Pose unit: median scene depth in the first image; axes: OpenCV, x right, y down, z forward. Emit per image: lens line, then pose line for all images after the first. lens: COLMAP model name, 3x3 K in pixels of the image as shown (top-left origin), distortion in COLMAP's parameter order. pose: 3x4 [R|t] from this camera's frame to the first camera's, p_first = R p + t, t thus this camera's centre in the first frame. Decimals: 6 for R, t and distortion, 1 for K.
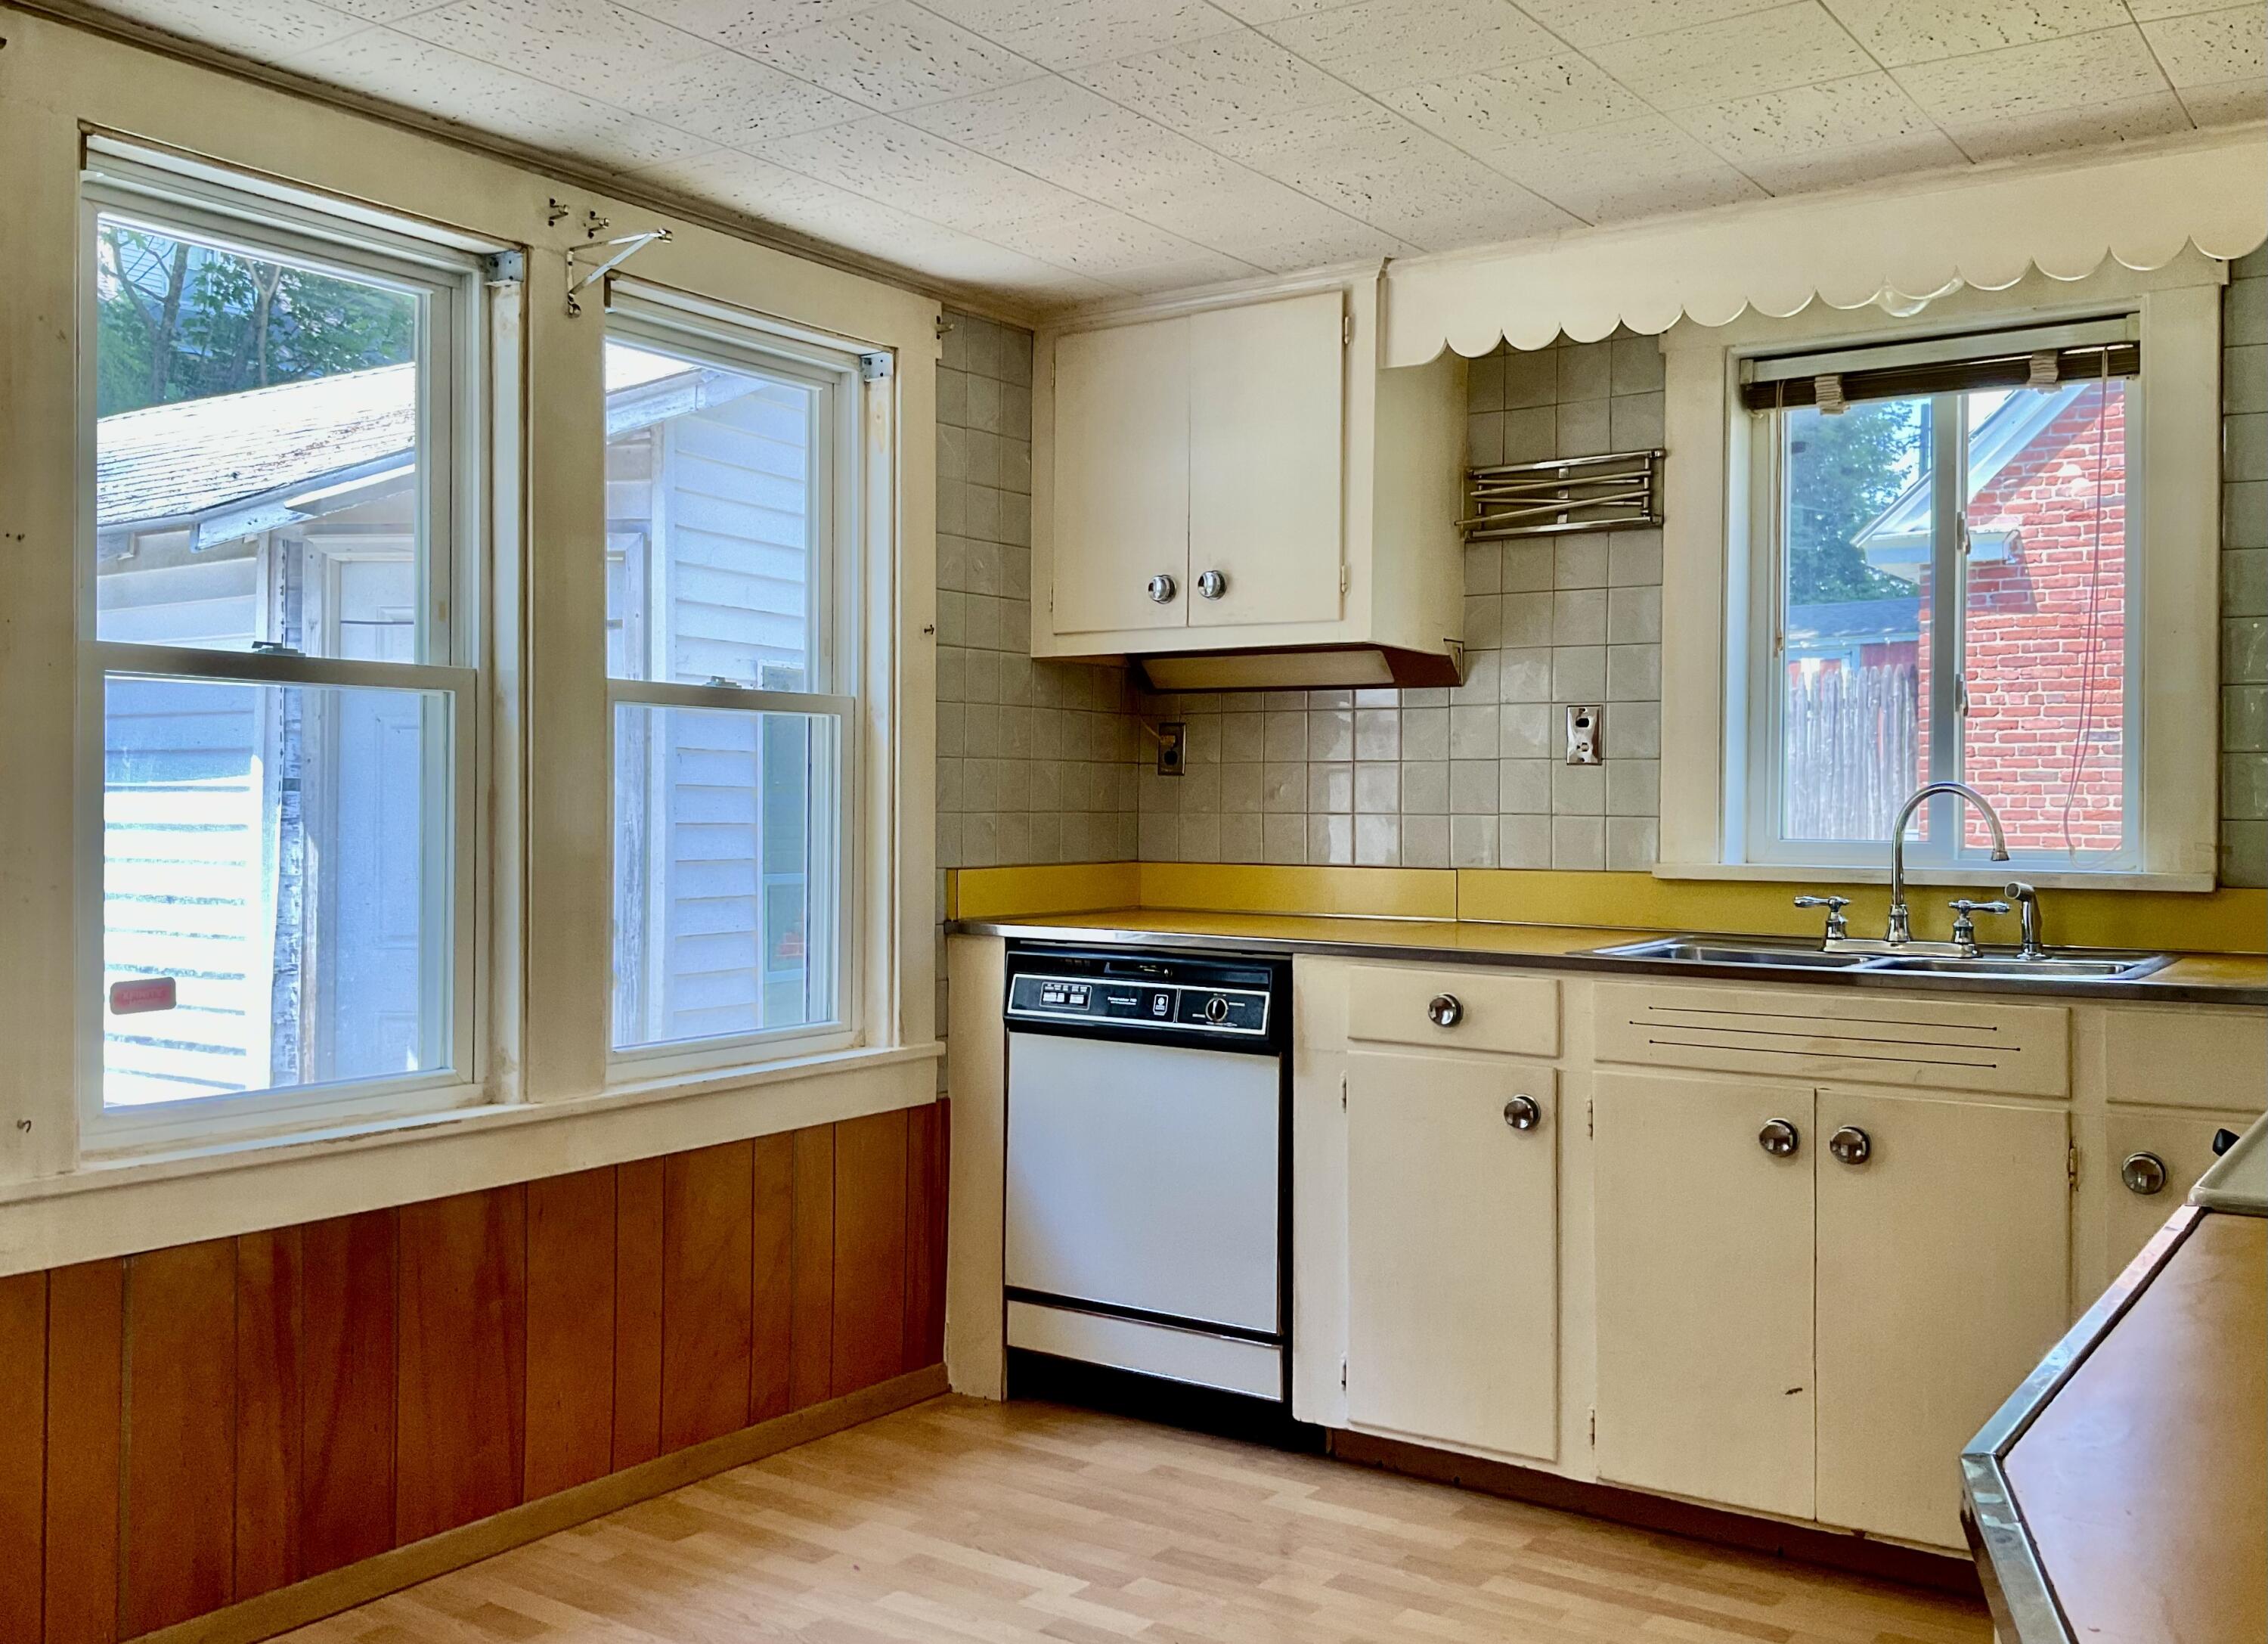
lens RADIAL K [[2055.8, 0, 1134.0], [0, 2055.8, 822.0], [0, 0, 1]] dist [0.144781, -0.259098]
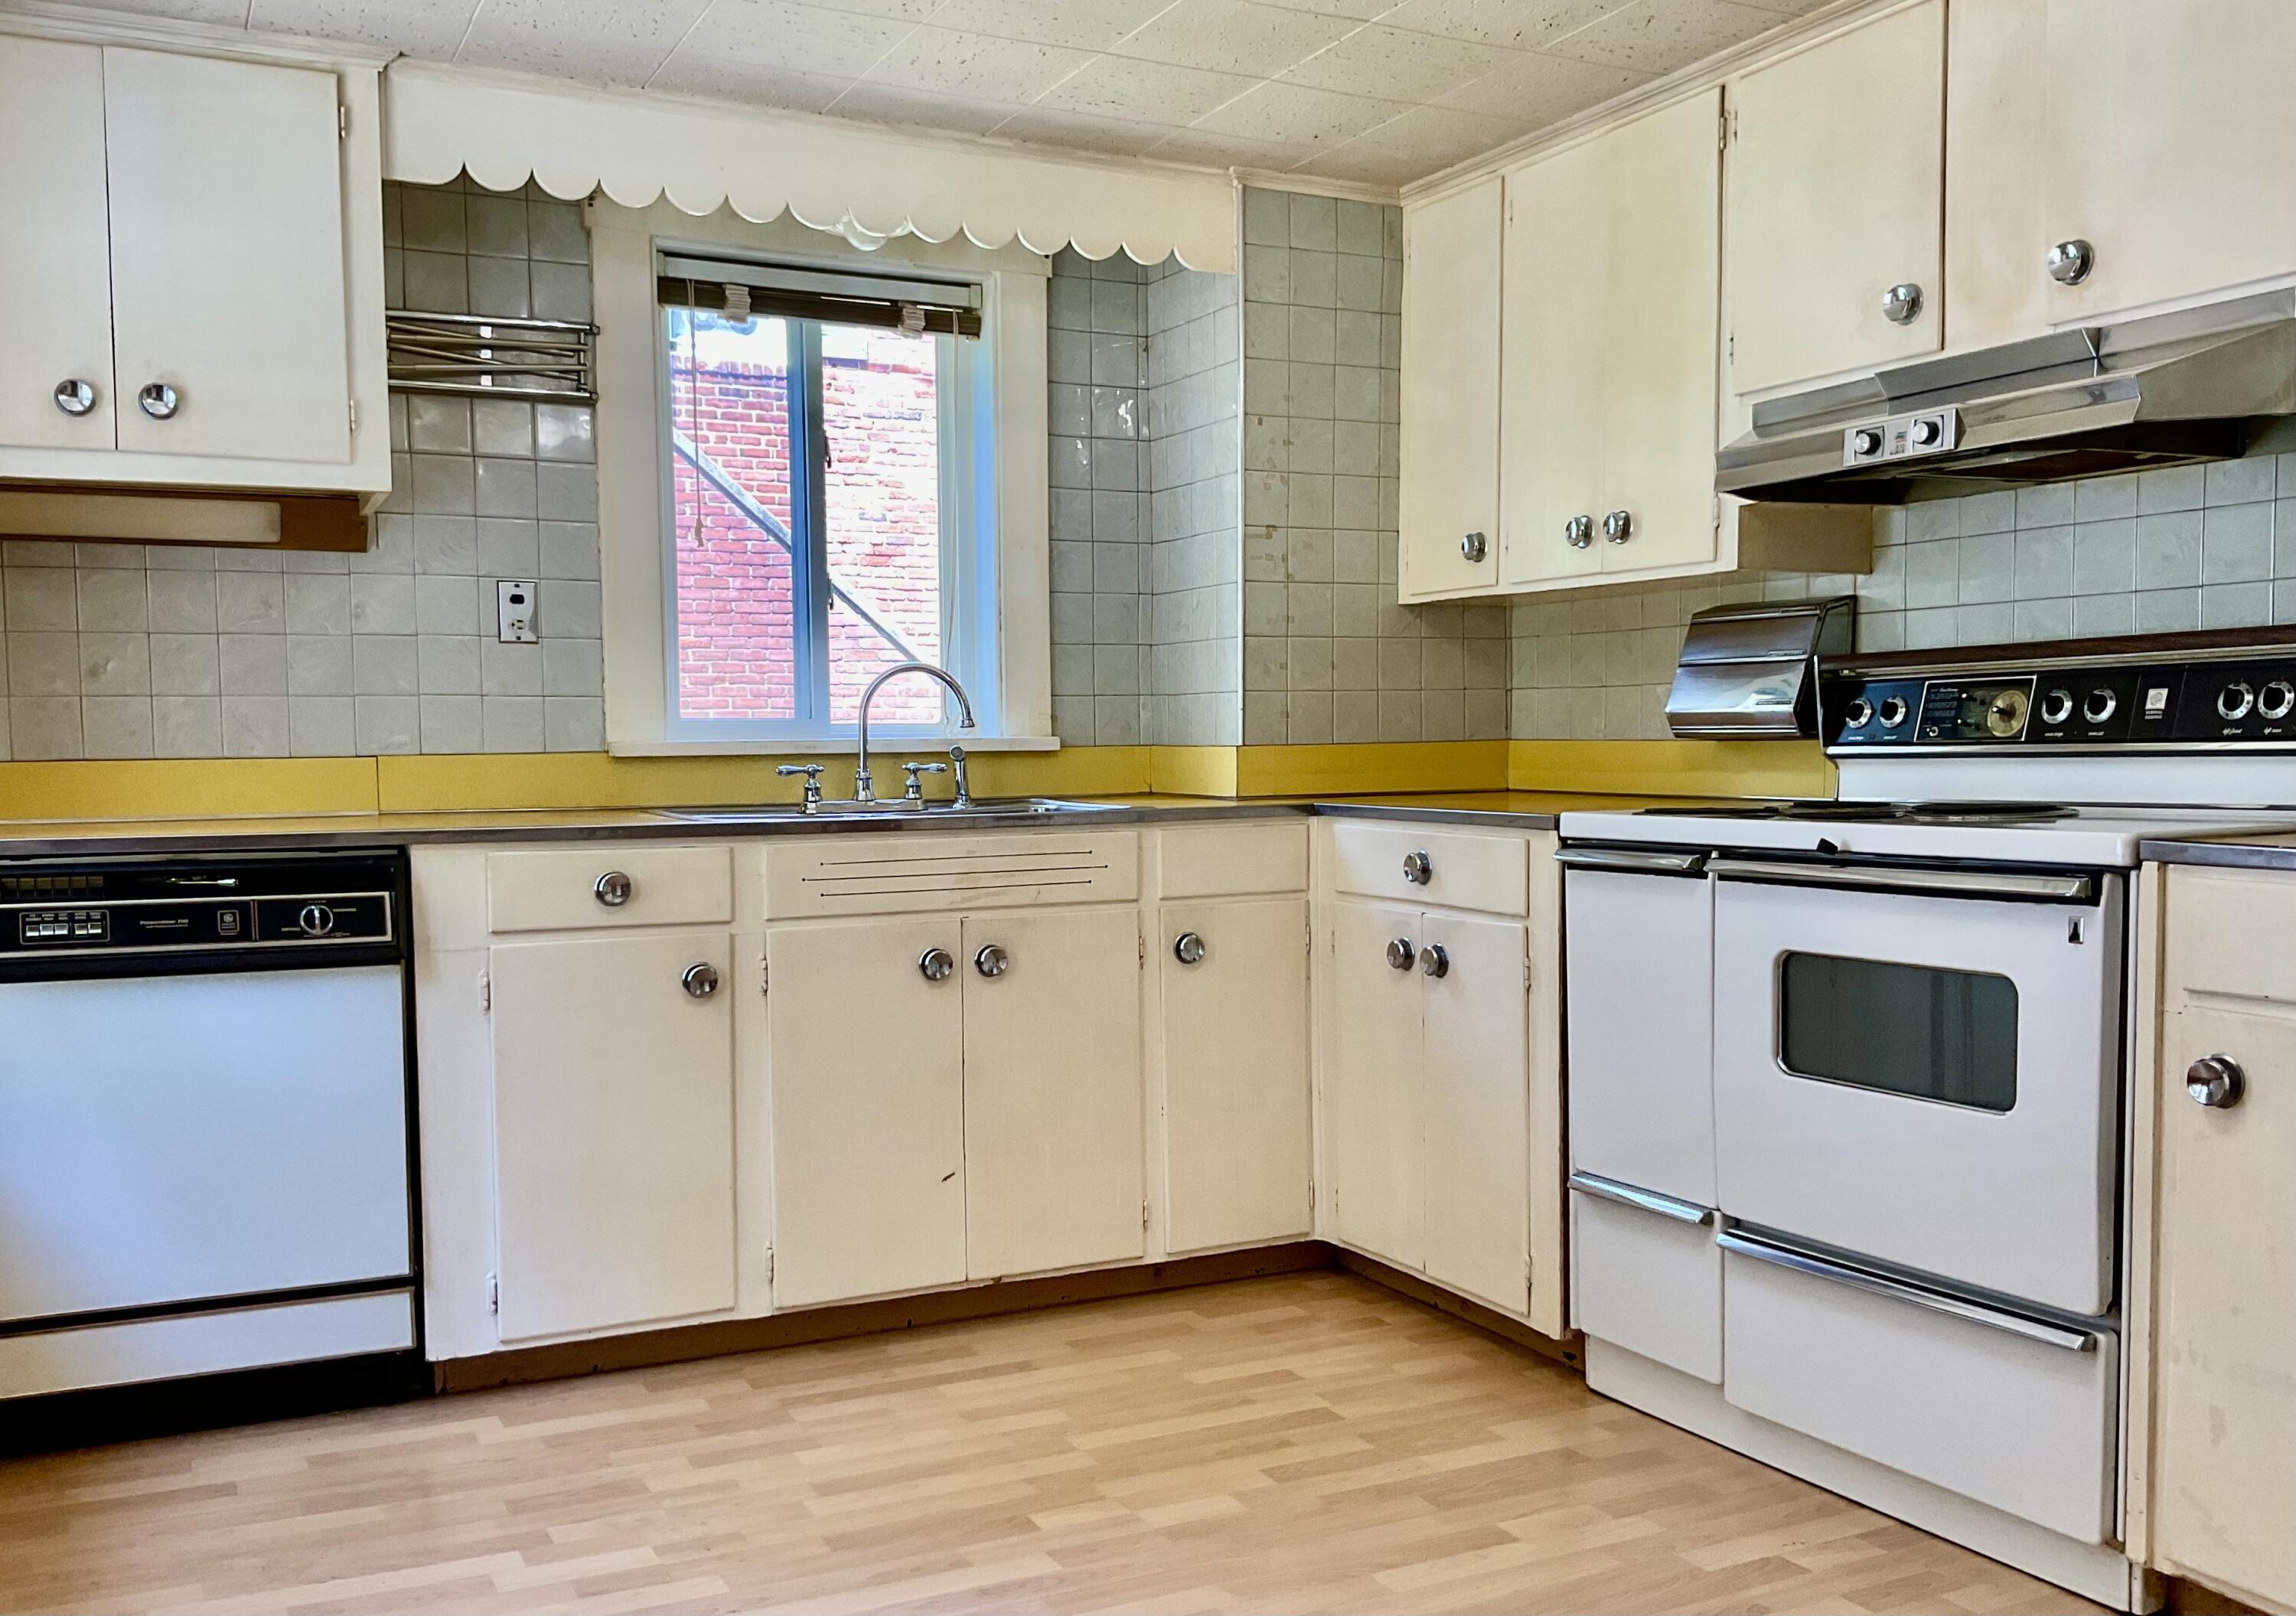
lens RADIAL K [[2059.2, 0, 1151.0], [0, 2059.2, 867.7], [0, 0, 1]] dist [0.140311, -0.312604]
pose [[0.491175, -0.067816, 0.868417, -0.521967], [0.020023, 0.997580, 0.066578, 0.019837], [-0.870831, -0.015313, 0.491344, 0.278556]]
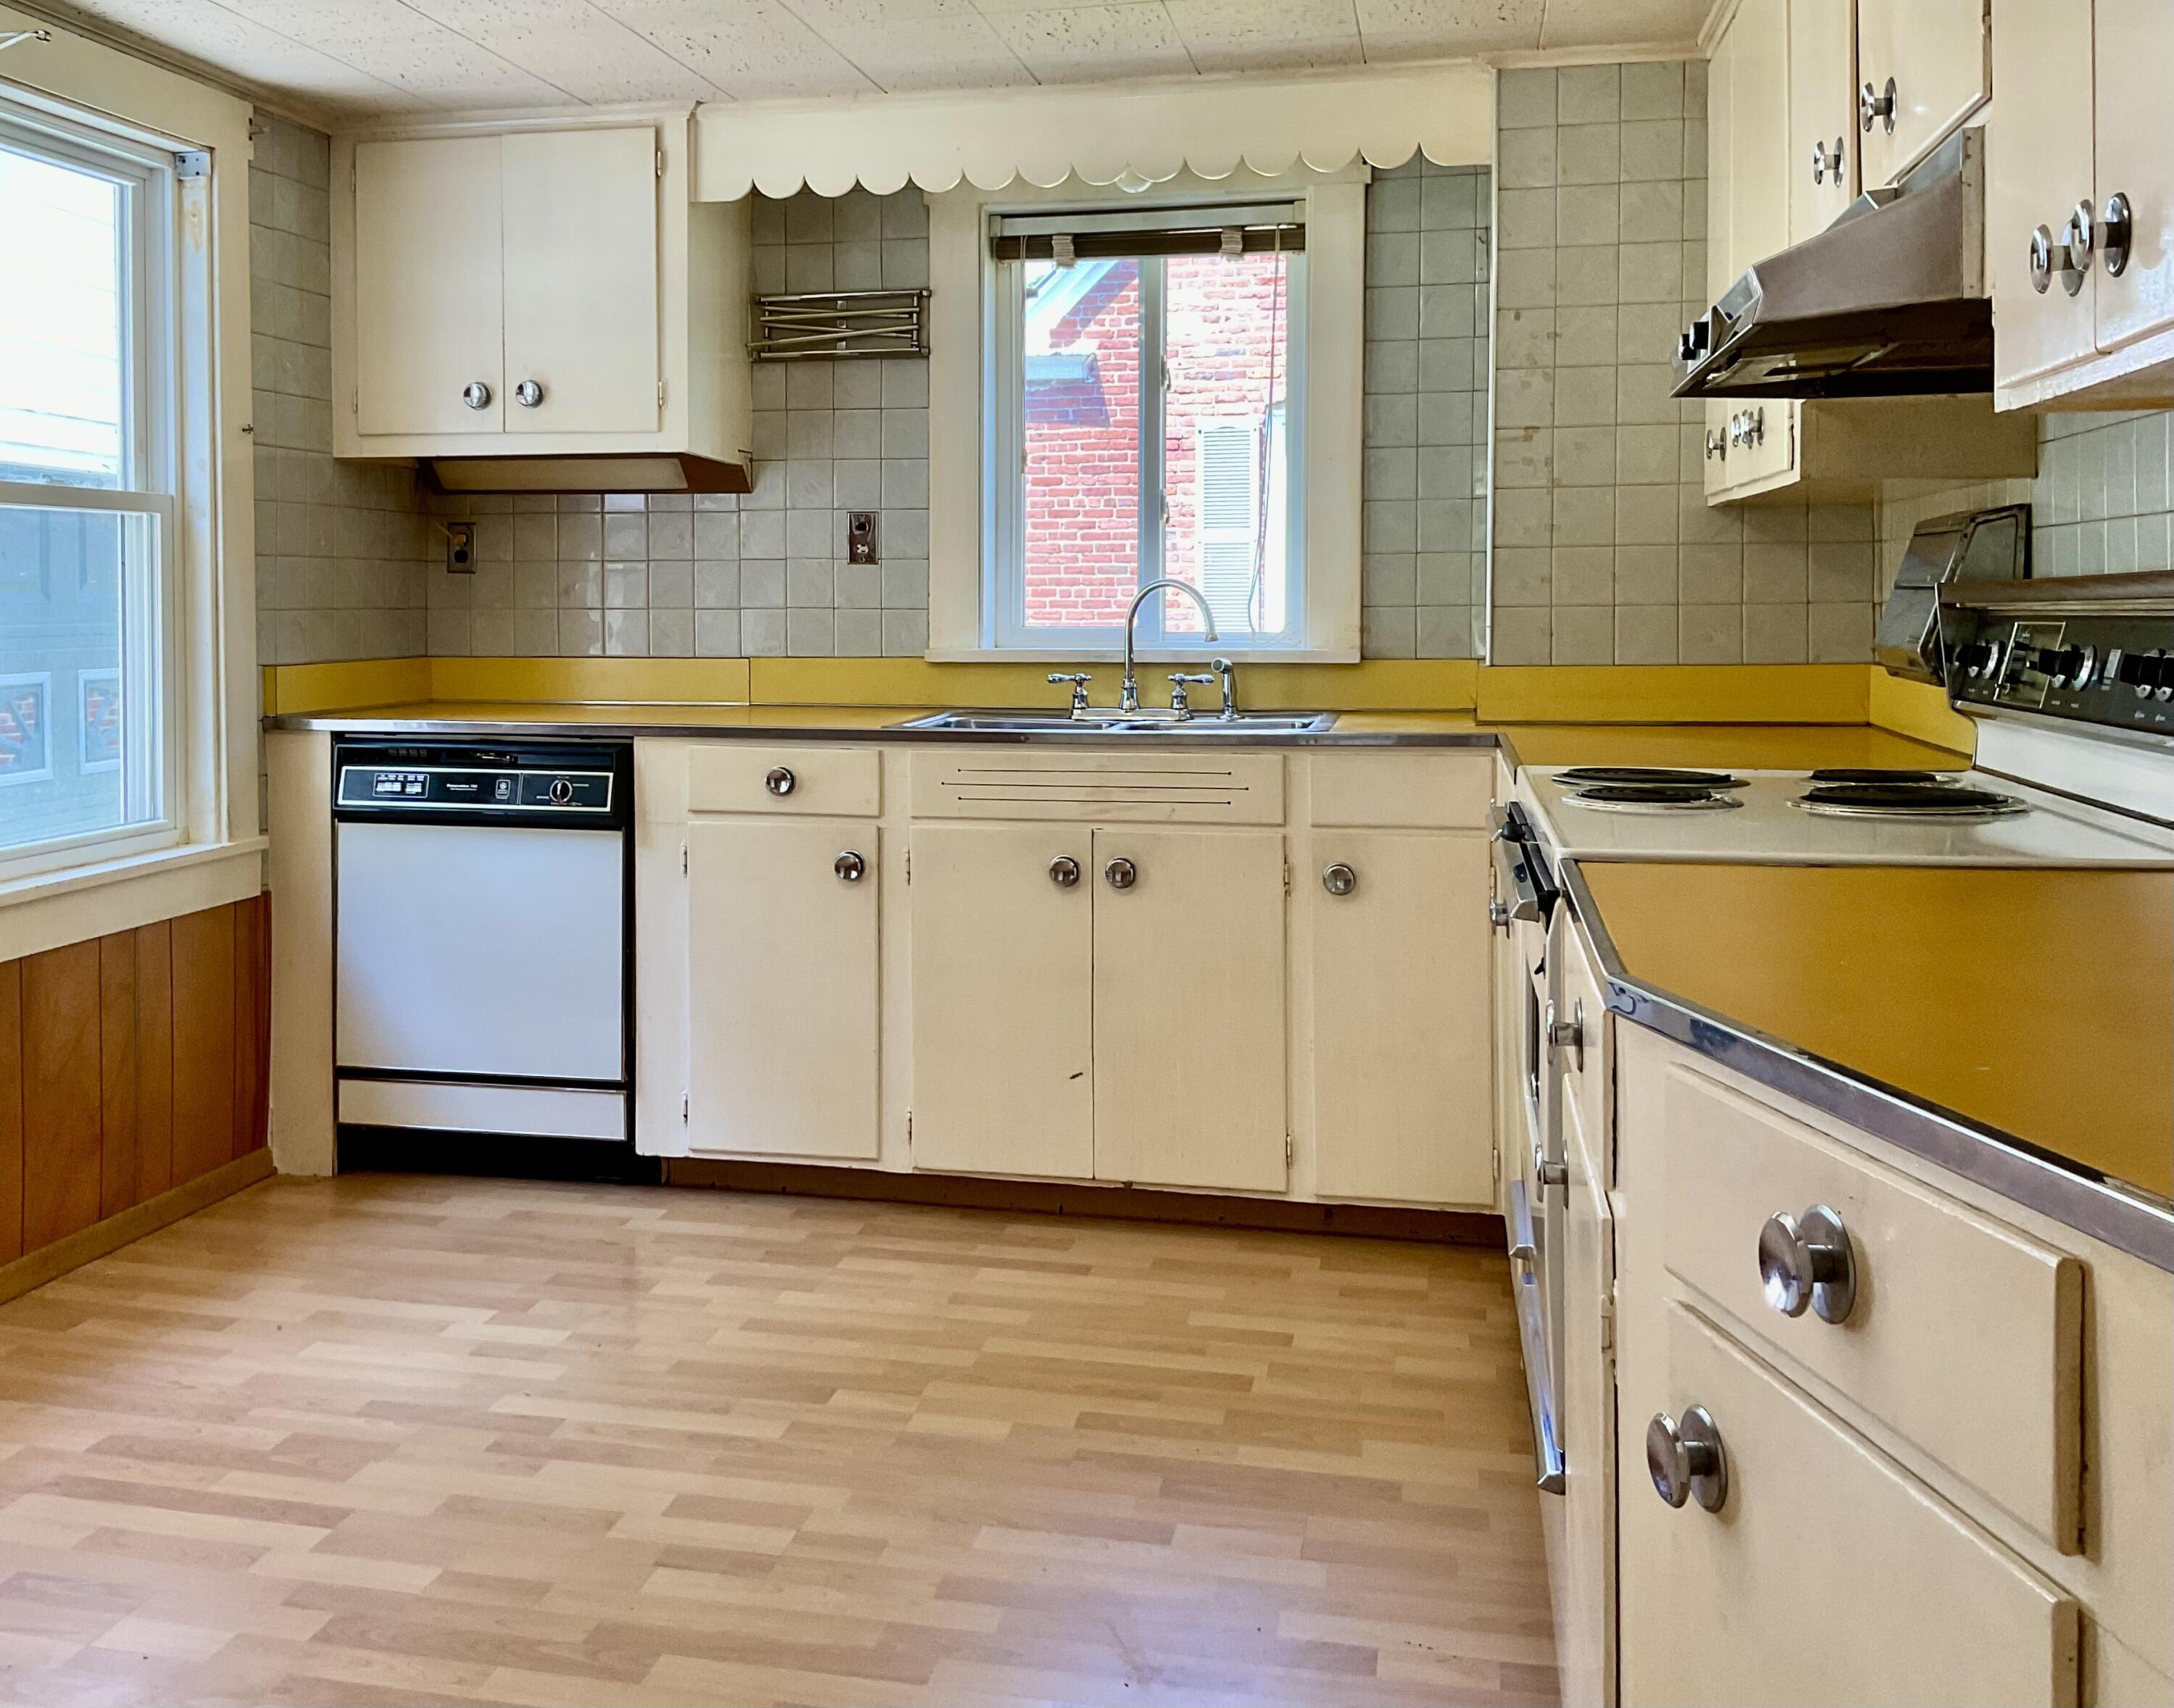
lens RADIAL K [[2050.1, 0, 957.3], [0, 2050.1, 691.4], [0, 0, 1]] dist [0.125500, -0.177168]
pose [[0.935626, -0.024135, 0.352166, -0.141778], [0.010965, 0.999166, 0.039344, -0.001363], [-0.352822, -0.032950, 0.935110, -0.081827]]
